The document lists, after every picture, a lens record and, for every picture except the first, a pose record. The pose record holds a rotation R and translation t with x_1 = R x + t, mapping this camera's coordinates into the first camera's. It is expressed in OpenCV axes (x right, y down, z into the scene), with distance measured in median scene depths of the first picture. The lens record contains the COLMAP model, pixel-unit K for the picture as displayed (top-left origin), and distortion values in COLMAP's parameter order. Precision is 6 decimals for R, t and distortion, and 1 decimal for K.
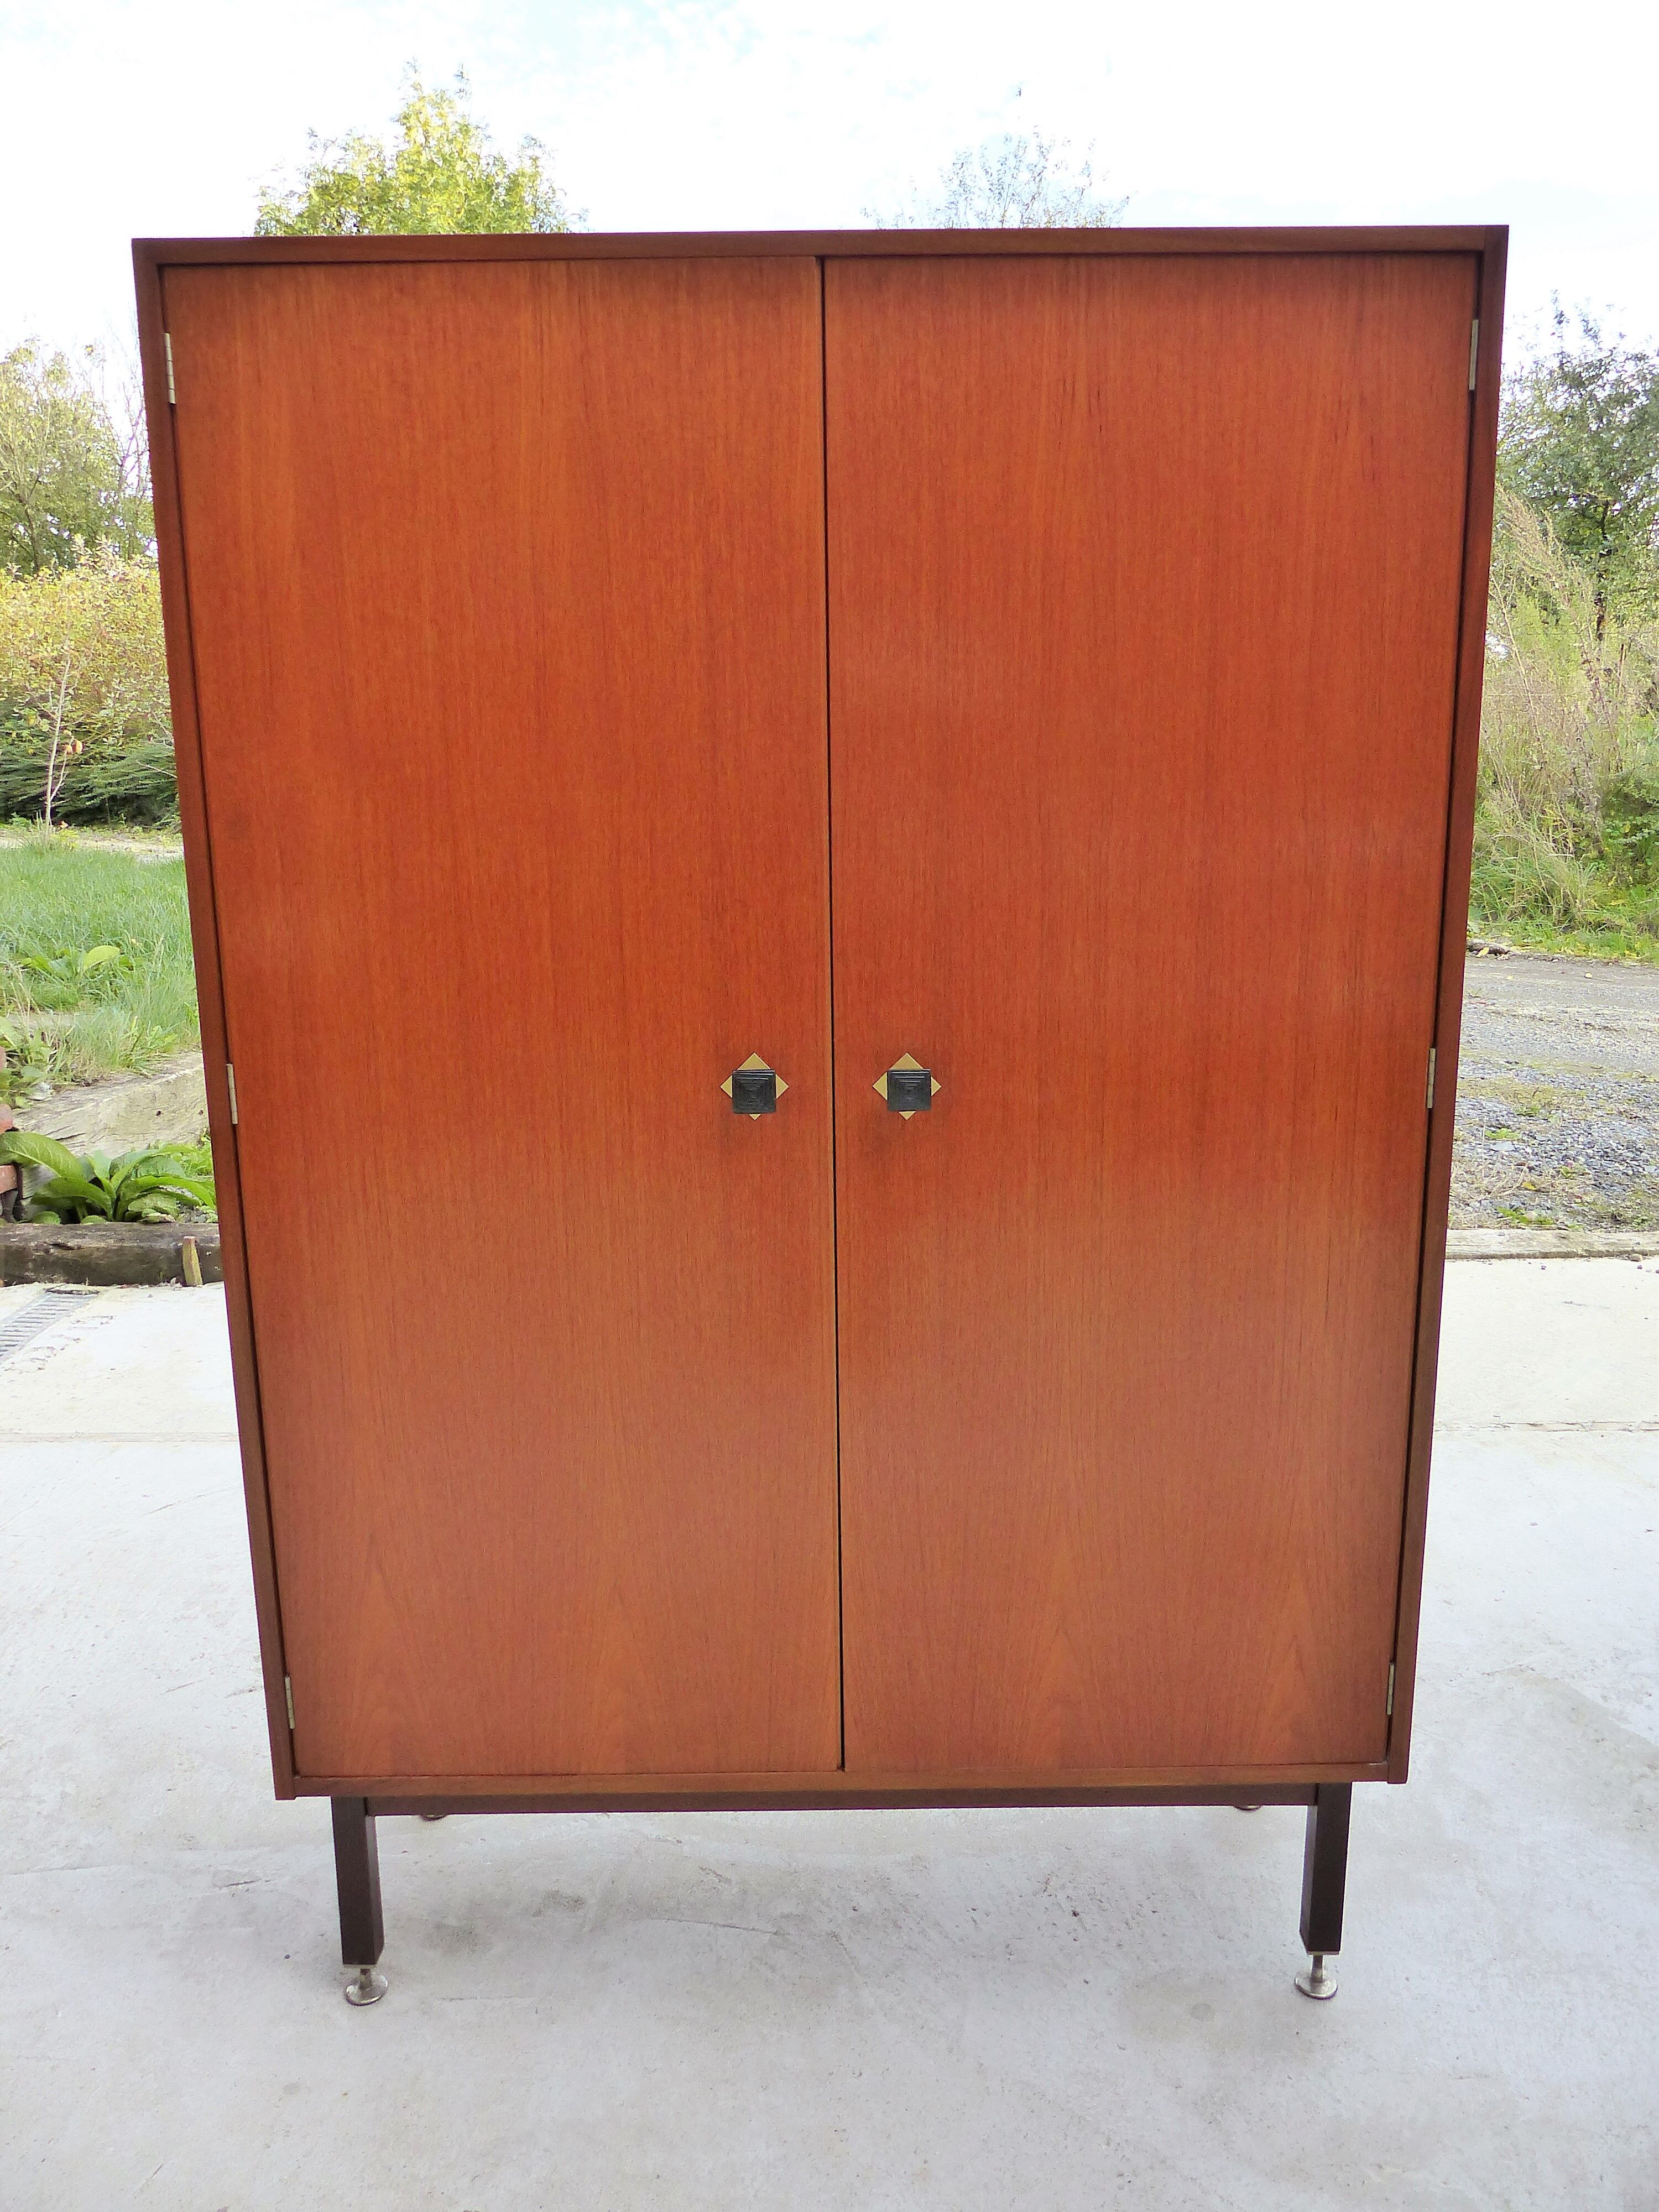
lens RADIAL K [[1693.0, 0, 829.5], [0, 1693.0, 1106.0], [0, 0, 1]] dist [0.000399, 0.000662]
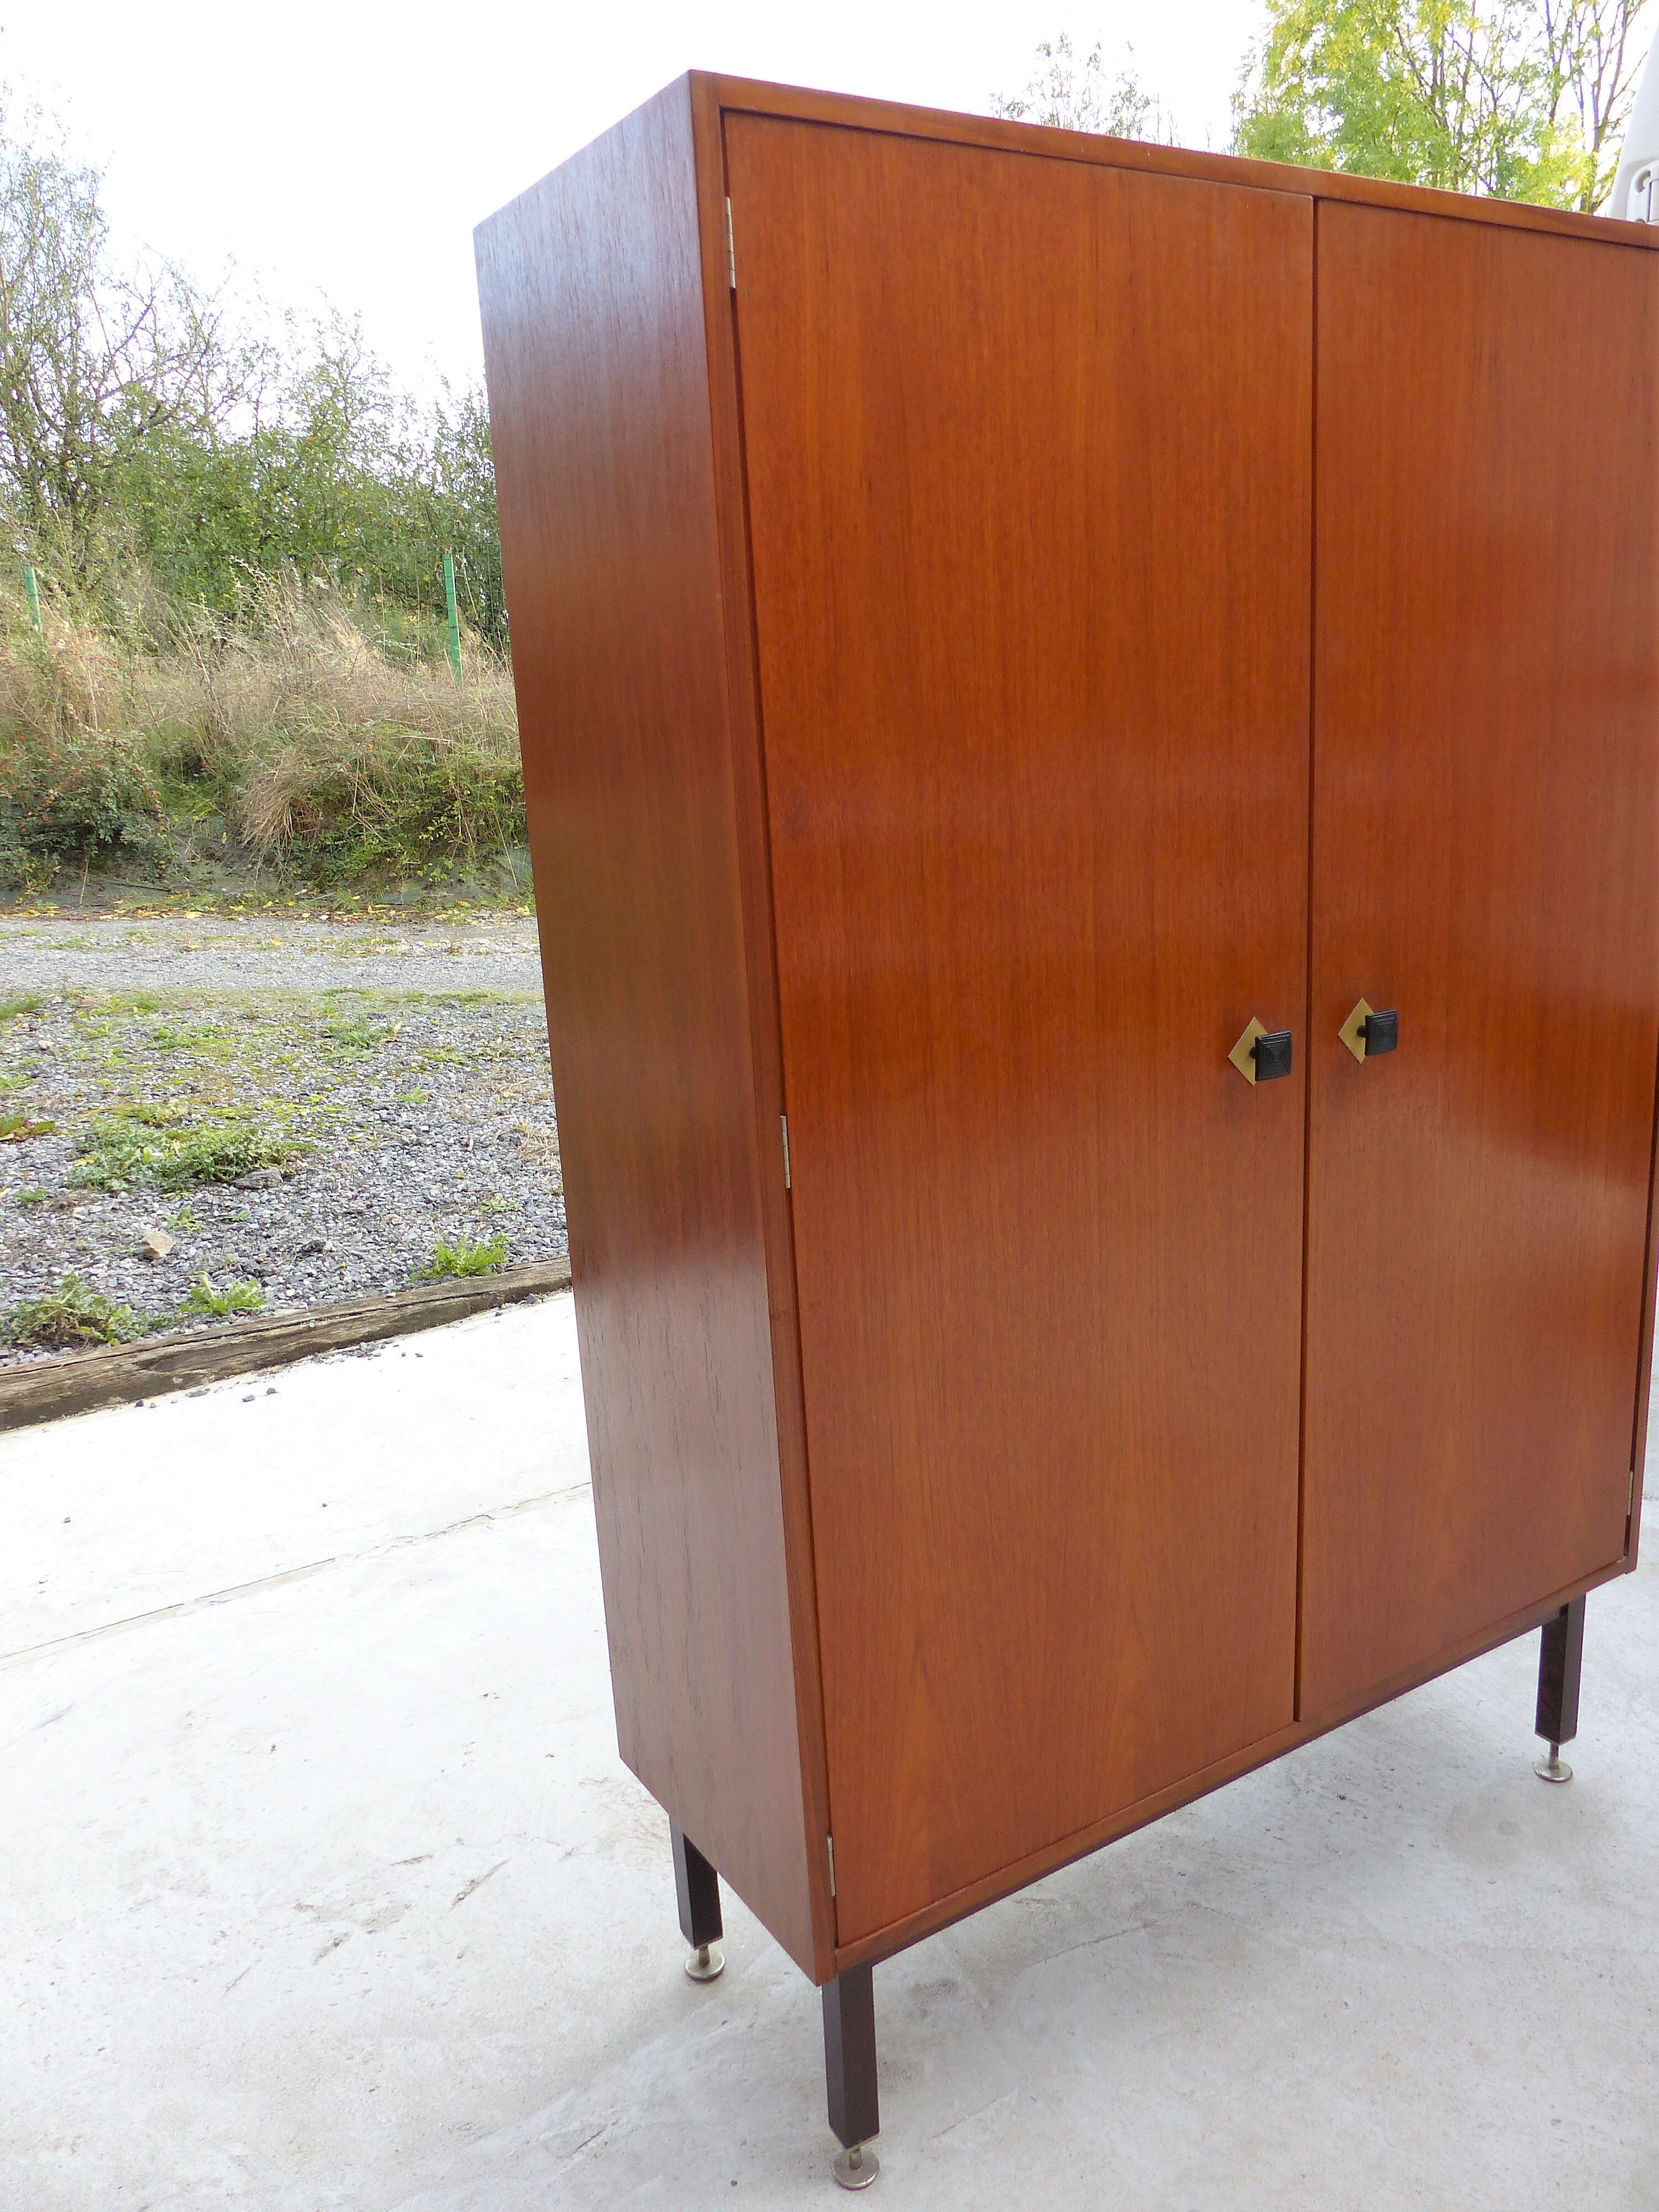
lens RADIAL K [[1693.0, 0, 829.5], [0, 1693.0, 1106.0], [0, 0, 1]] dist [0.000399, 0.000662]
pose [[0.845120, -0.155490, 0.511463, -0.672948], [0.153374, 0.987067, 0.046650, -0.056903], [-0.512102, 0.039020, 0.858038, 0.260276]]
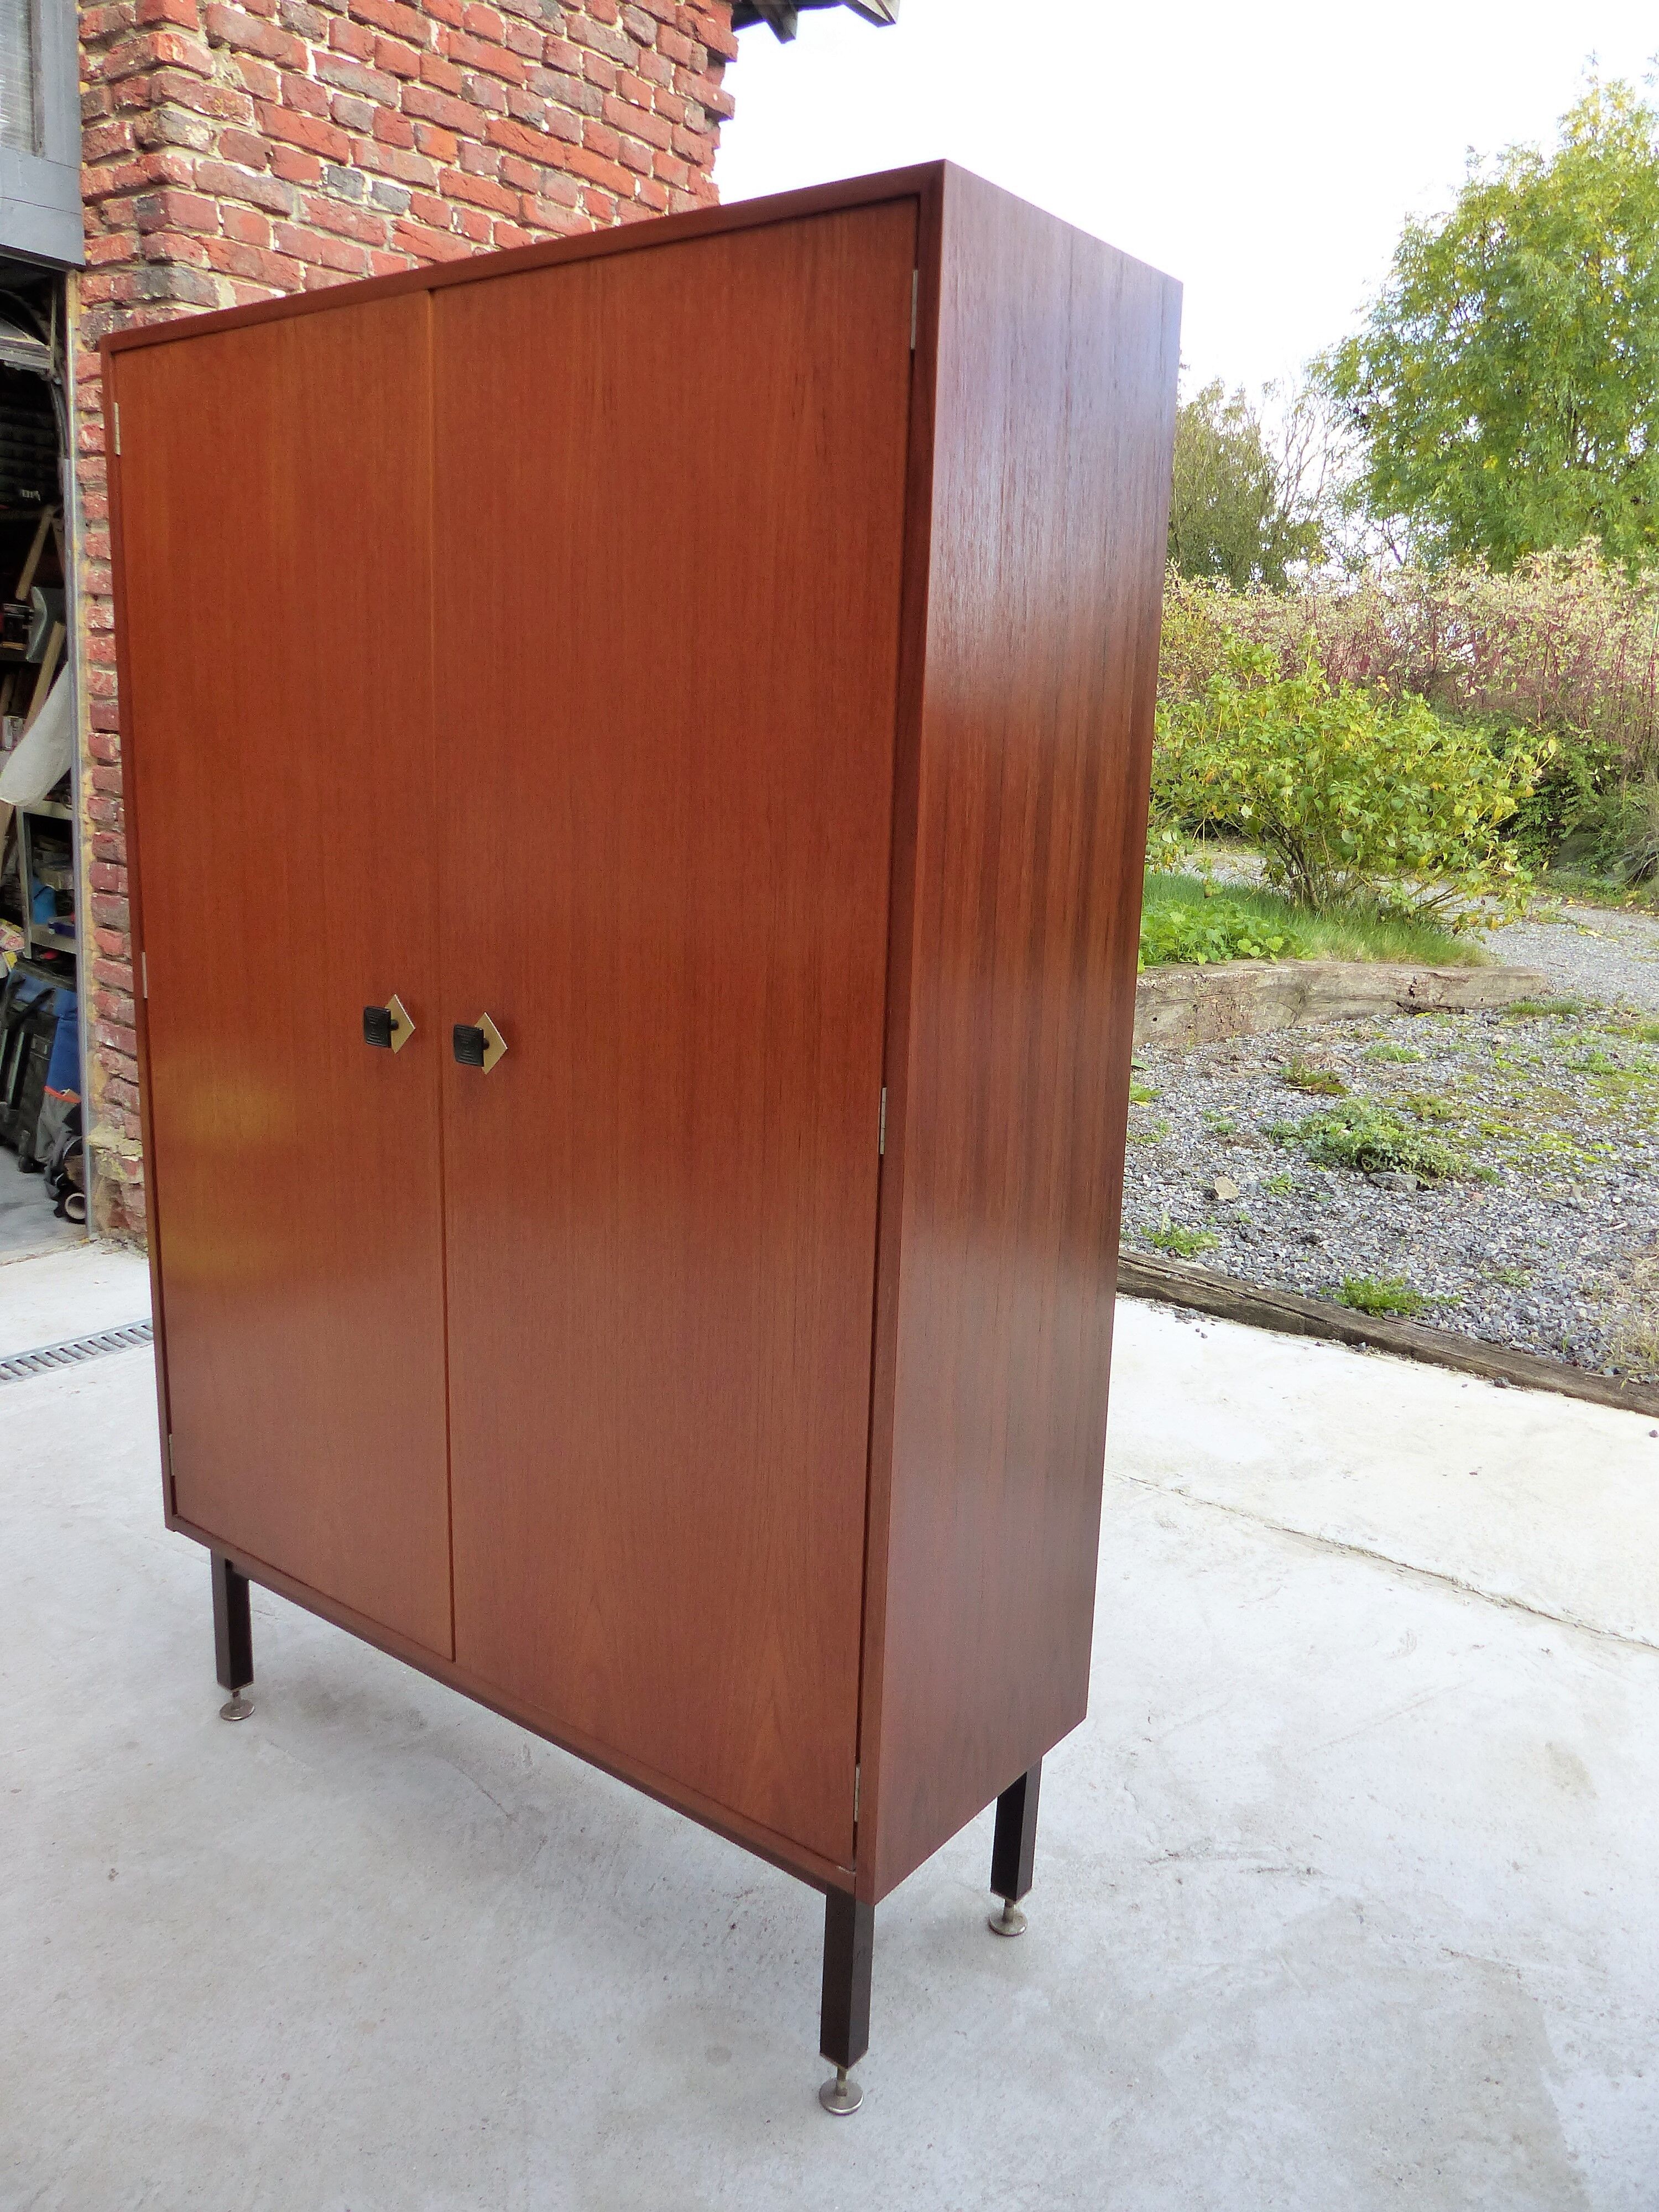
lens RADIAL K [[1673.3, 0, 829.5], [0, 1673.3, 1106.0], [0, 0, 1]] dist [-0.010445, -0.005050]
pose [[0.785836, 0.165700, -0.595823, 0.765634], [-0.169247, 0.984279, 0.050509, -0.058882], [0.594825, 0.061149, 0.801526, 0.249223]]
